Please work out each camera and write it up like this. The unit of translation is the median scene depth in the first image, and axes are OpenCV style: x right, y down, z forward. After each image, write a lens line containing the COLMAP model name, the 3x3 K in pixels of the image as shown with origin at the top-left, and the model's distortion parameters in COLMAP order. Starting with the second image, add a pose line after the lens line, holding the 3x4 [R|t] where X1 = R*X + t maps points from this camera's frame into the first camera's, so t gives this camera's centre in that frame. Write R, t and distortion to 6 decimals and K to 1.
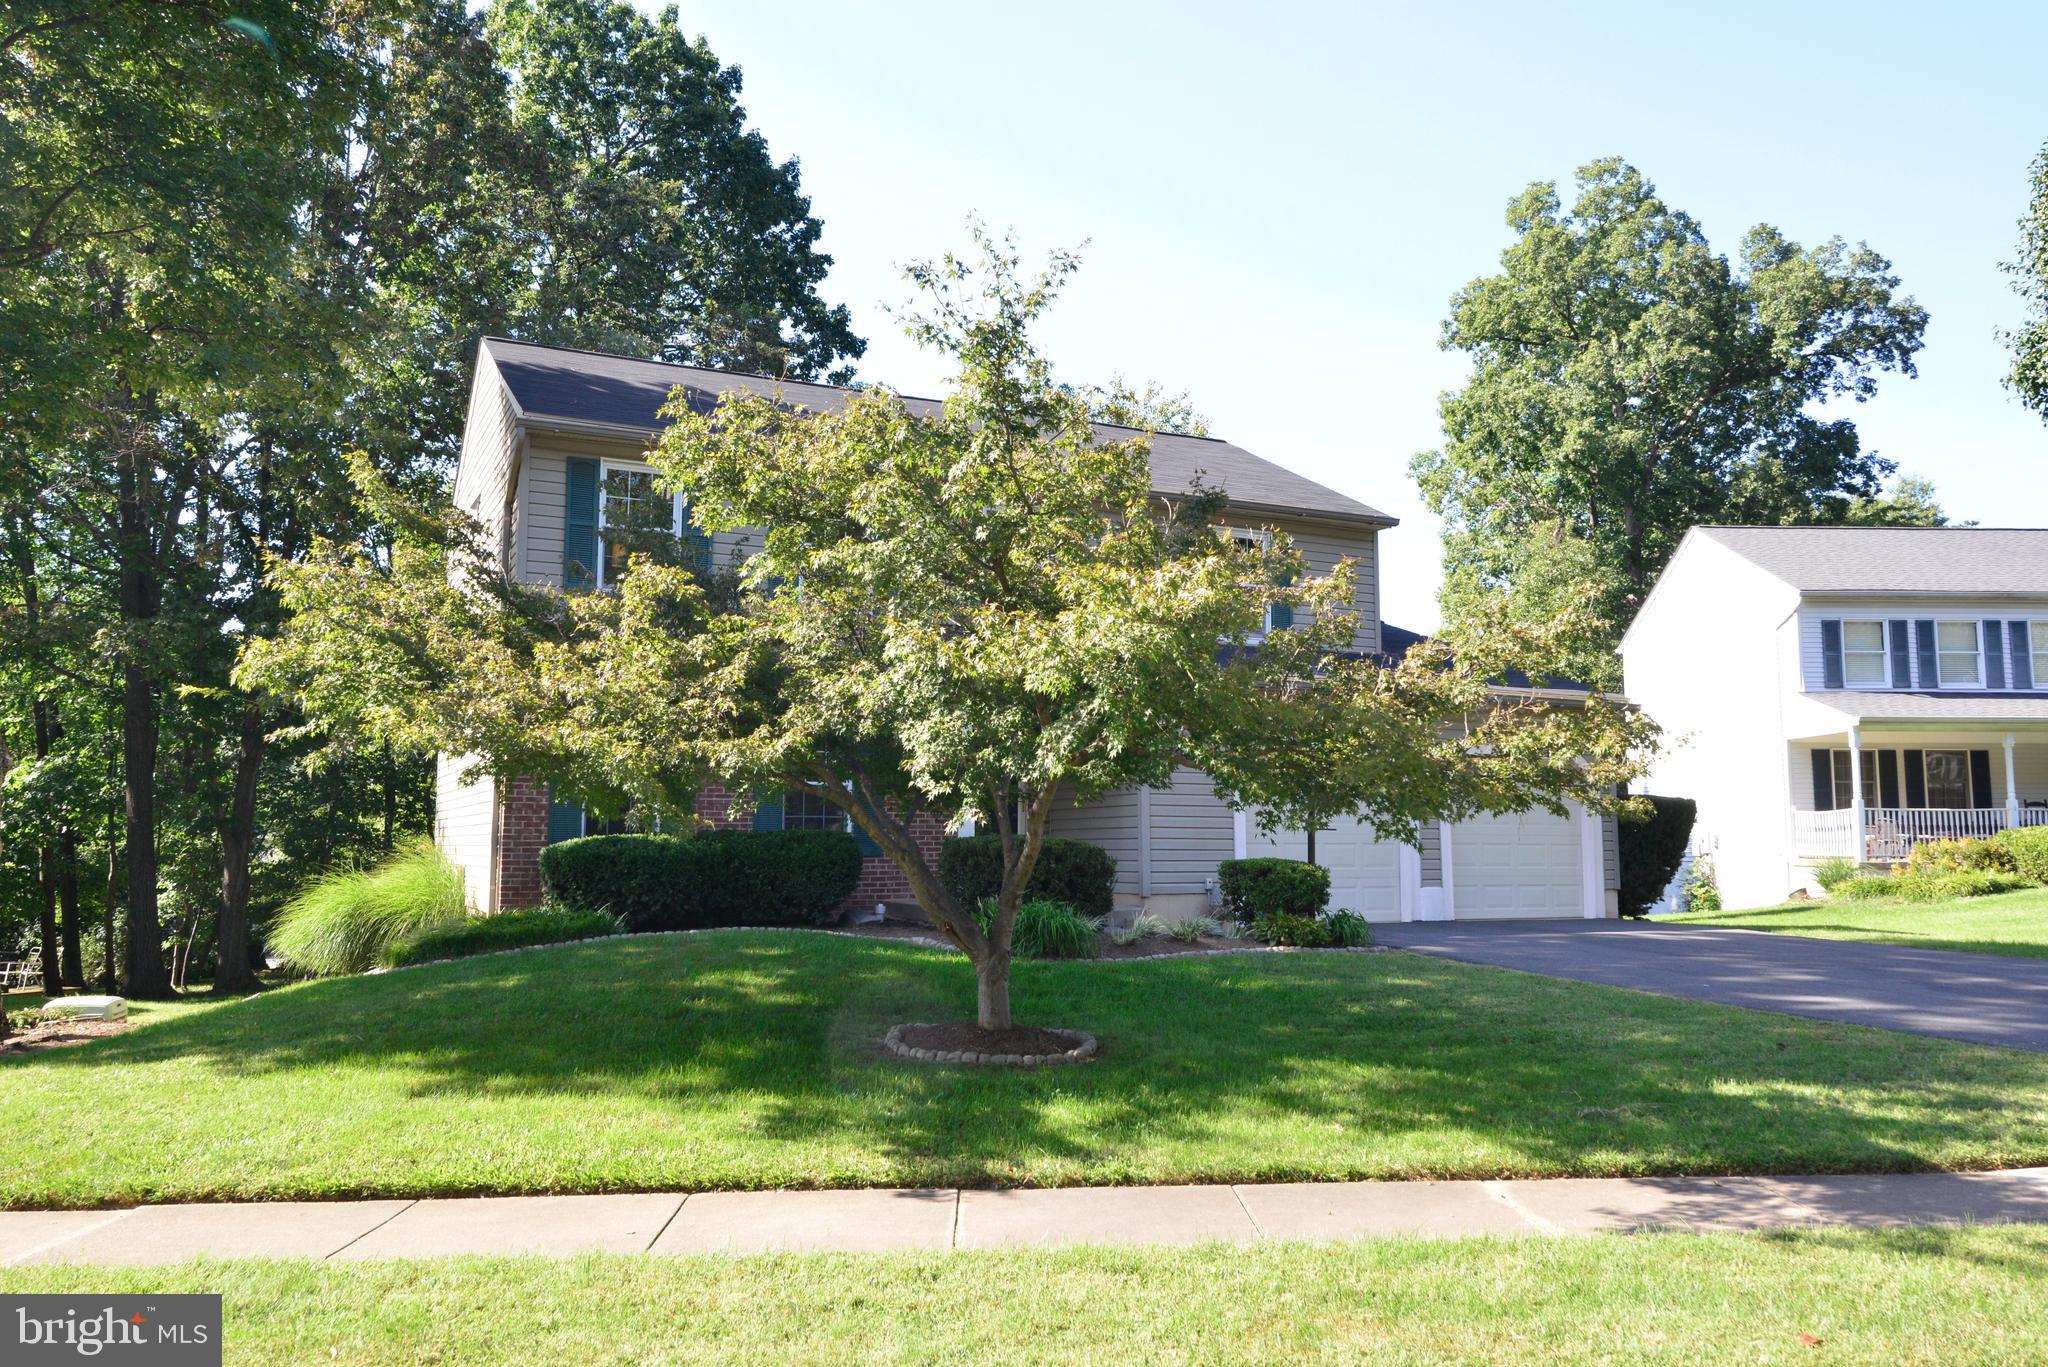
lens RADIAL K [[1582.8, 0, 1024.0], [0, 1582.8, 683.5], [0, 0, 1]] dist [-0.050504, 0.006622]
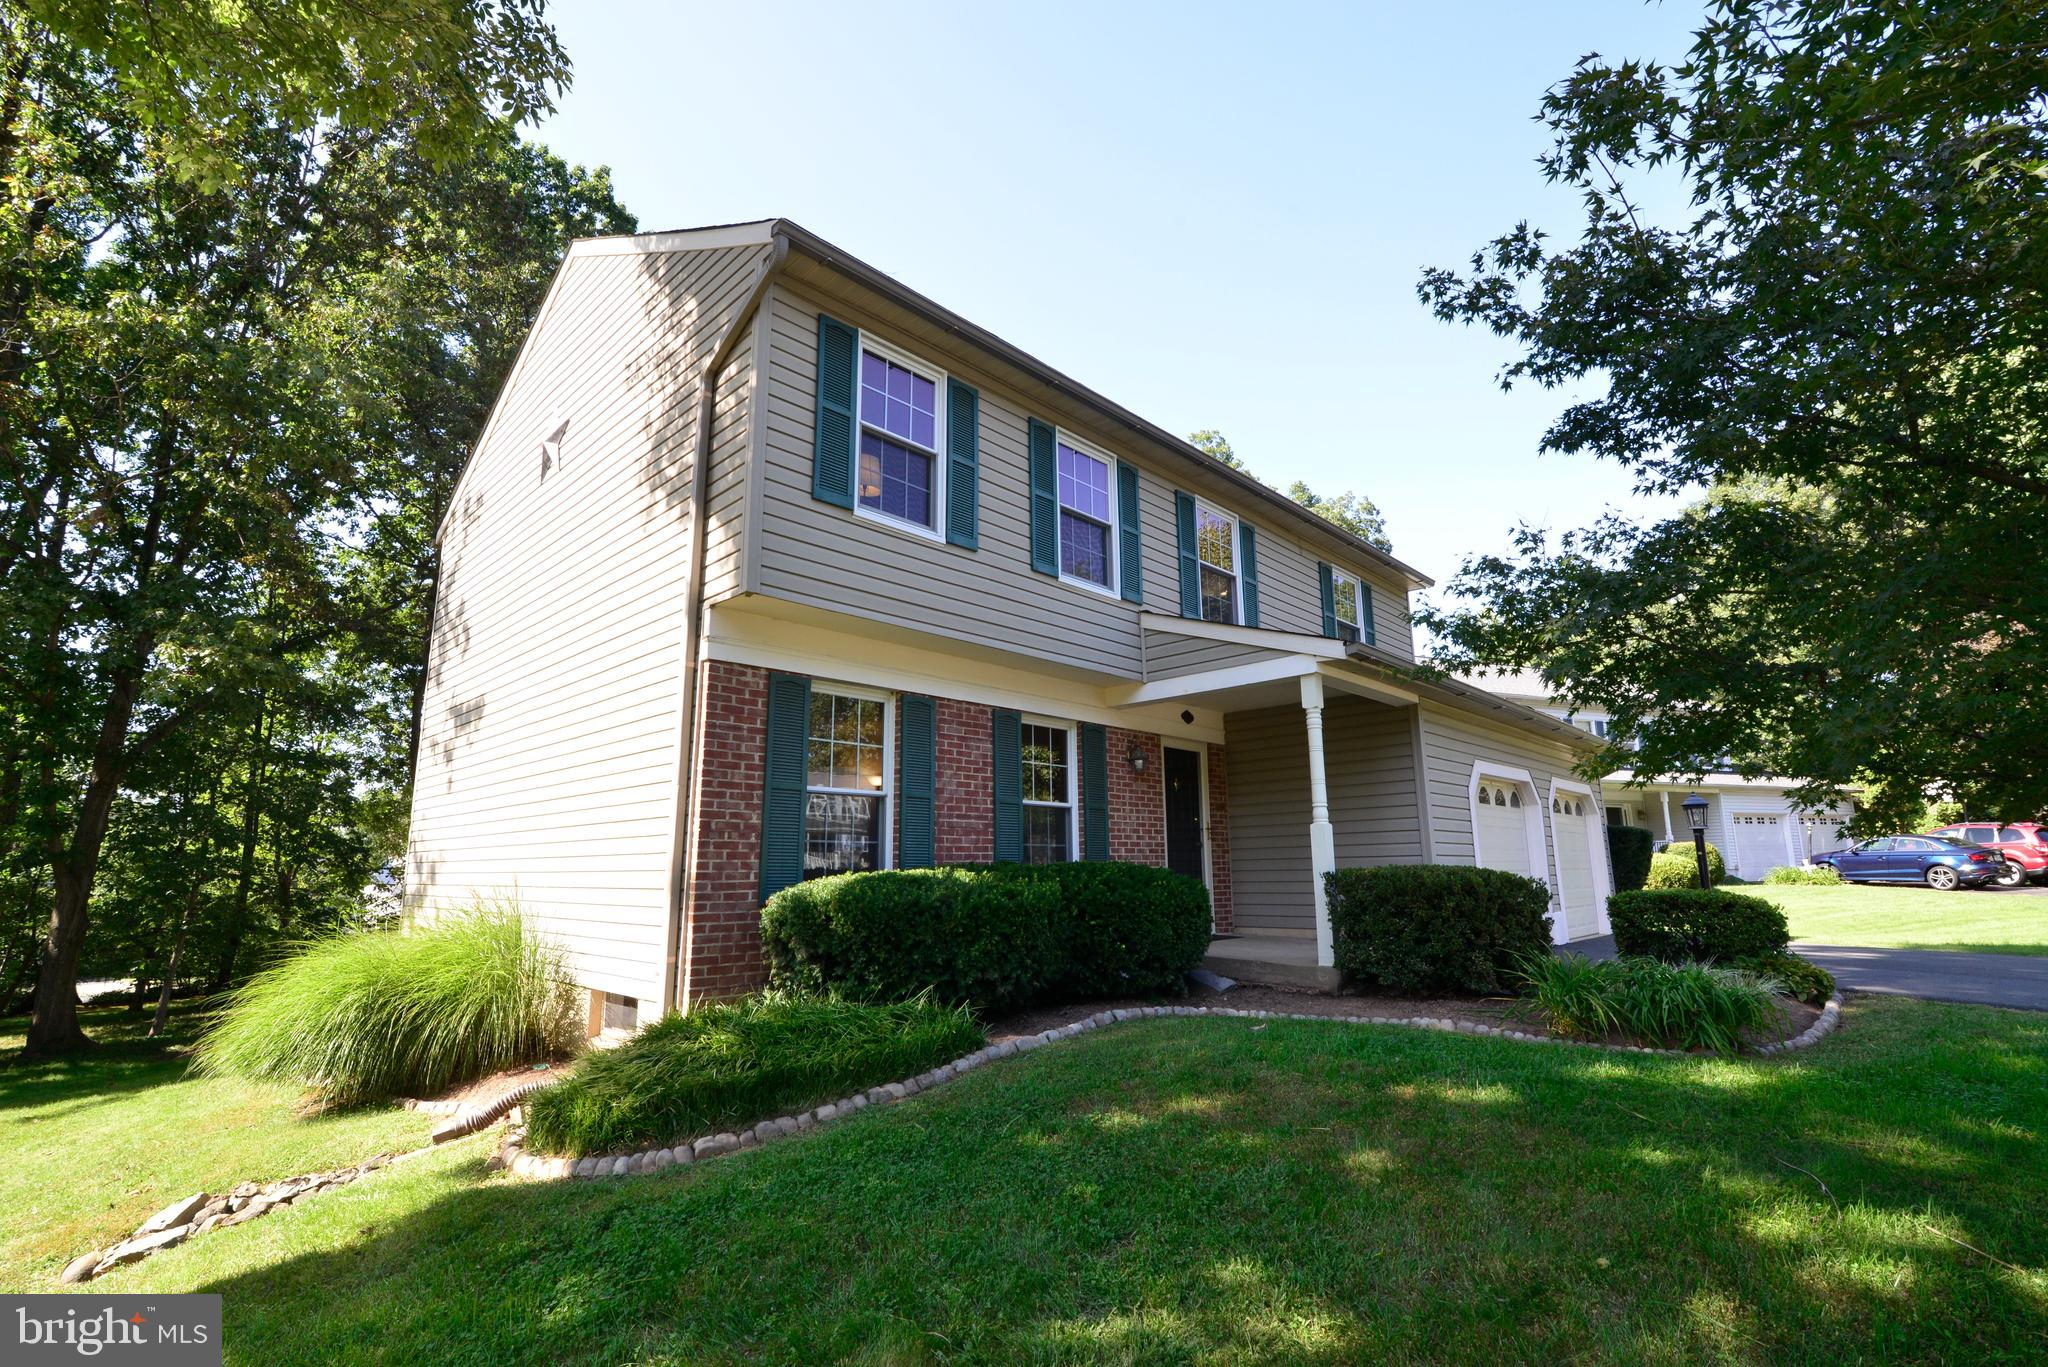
lens RADIAL K [[916.2, 0, 1011.3], [0, 916.2, 697.6], [0, 0, 1]] dist [-0.025475, -0.000376]
pose [[0.936955, 0.054282, 0.345209, -0.159461], [-0.025963, 0.995945, -0.086138, 0.025745], [-0.348485, 0.071745, 0.934565, 0.287642]]
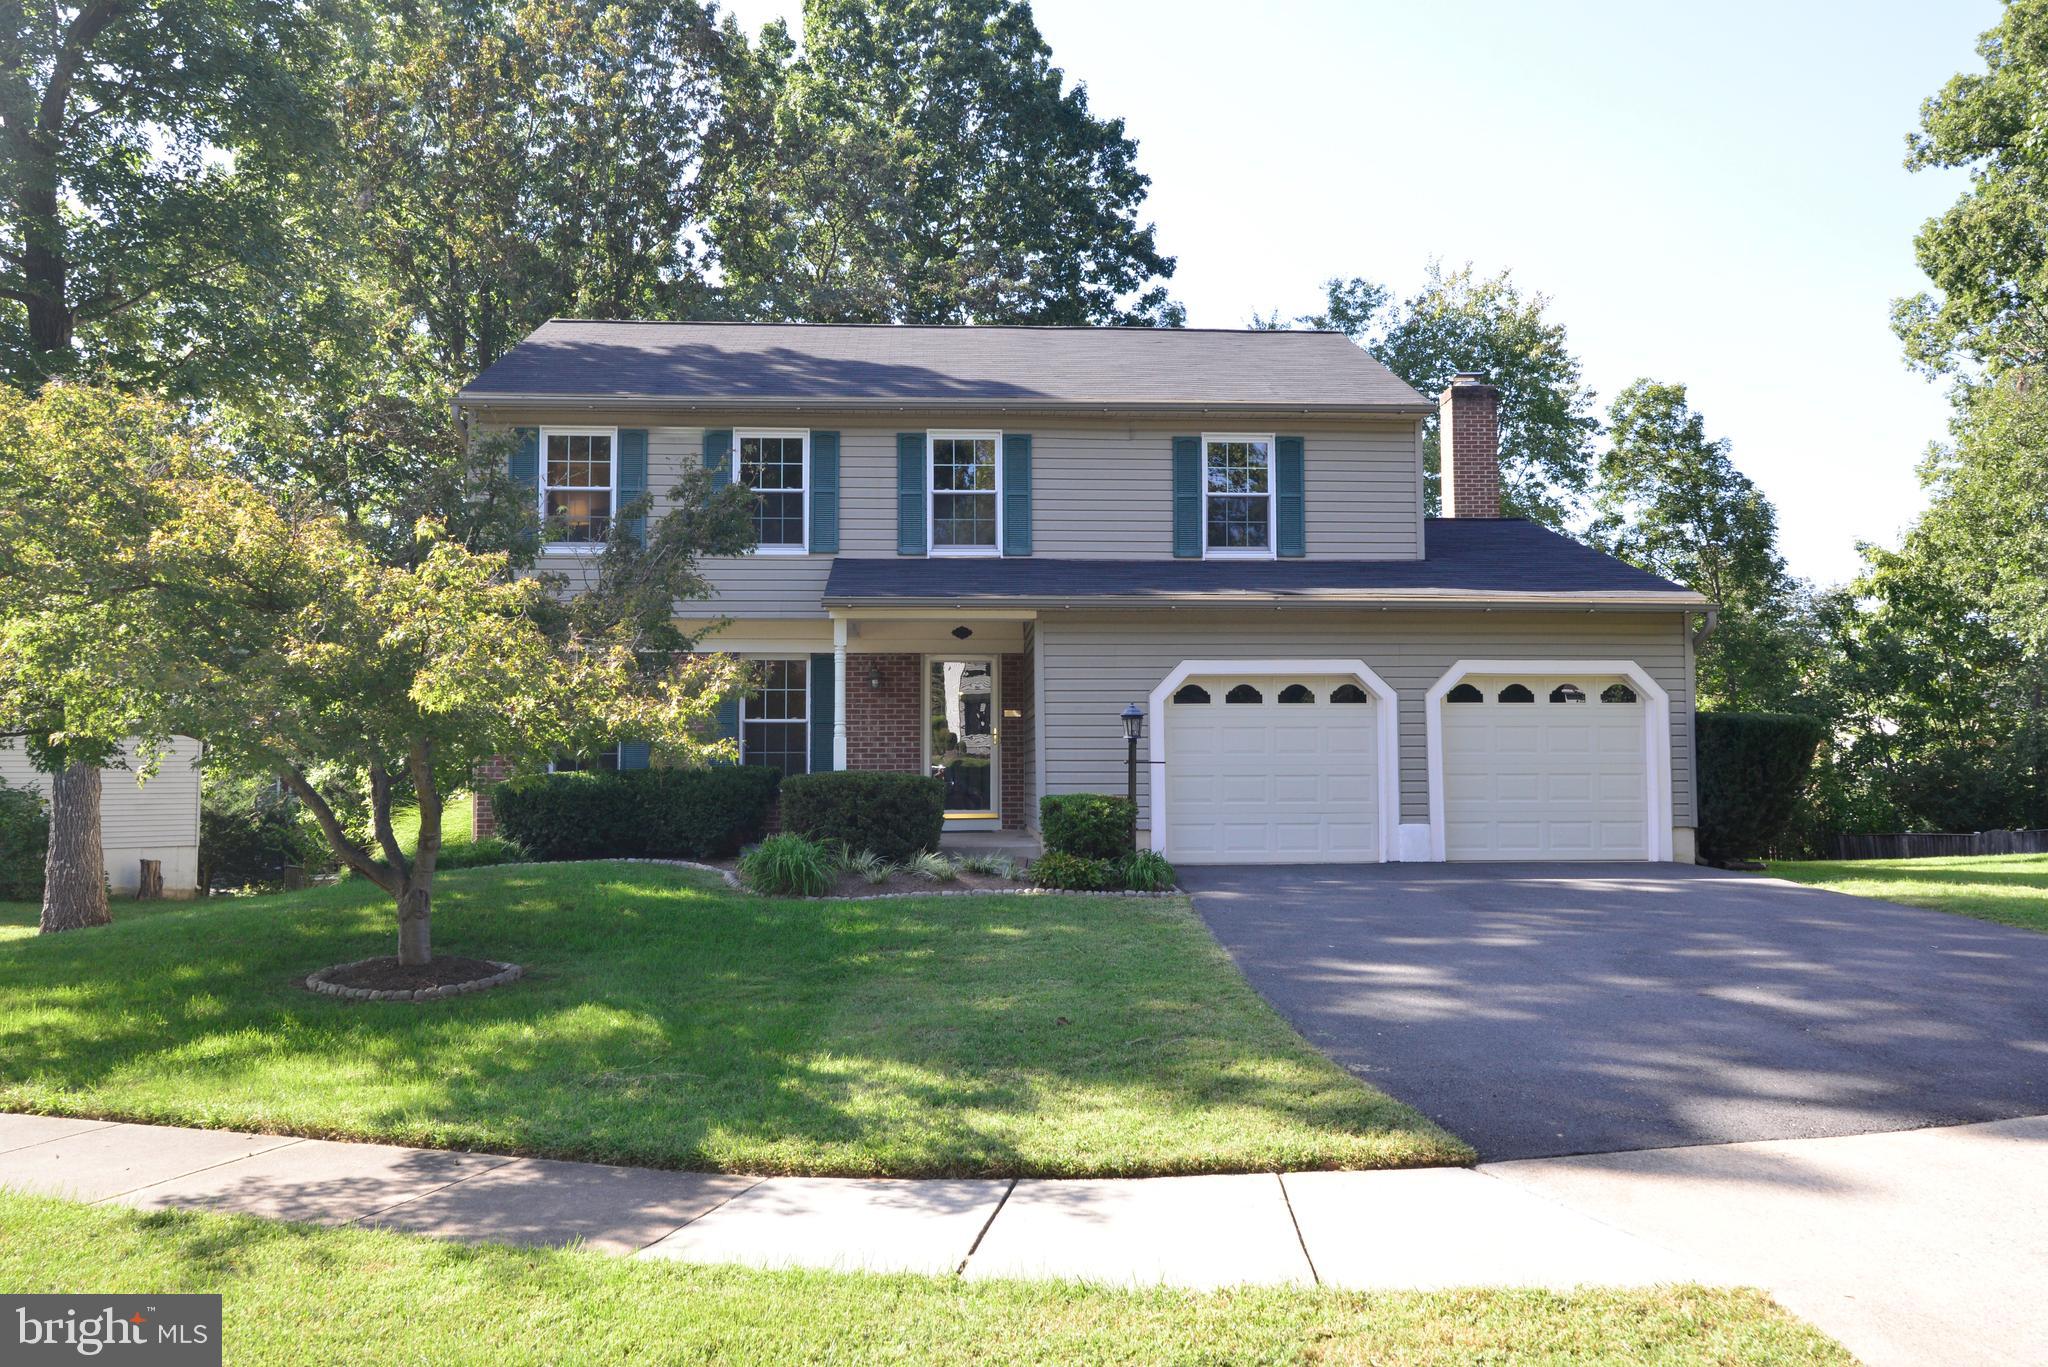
lens RADIAL K [[1582.8, 0, 1024.0], [0, 1582.8, 683.5], [0, 0, 1]] dist [-0.050504, 0.006622]
pose [[0.909994, -0.035110, -0.413133, 0.219239], [0.052406, 0.998157, 0.030606, 0.009071], [0.411297, -0.049501, 0.910156, 0.073647]]
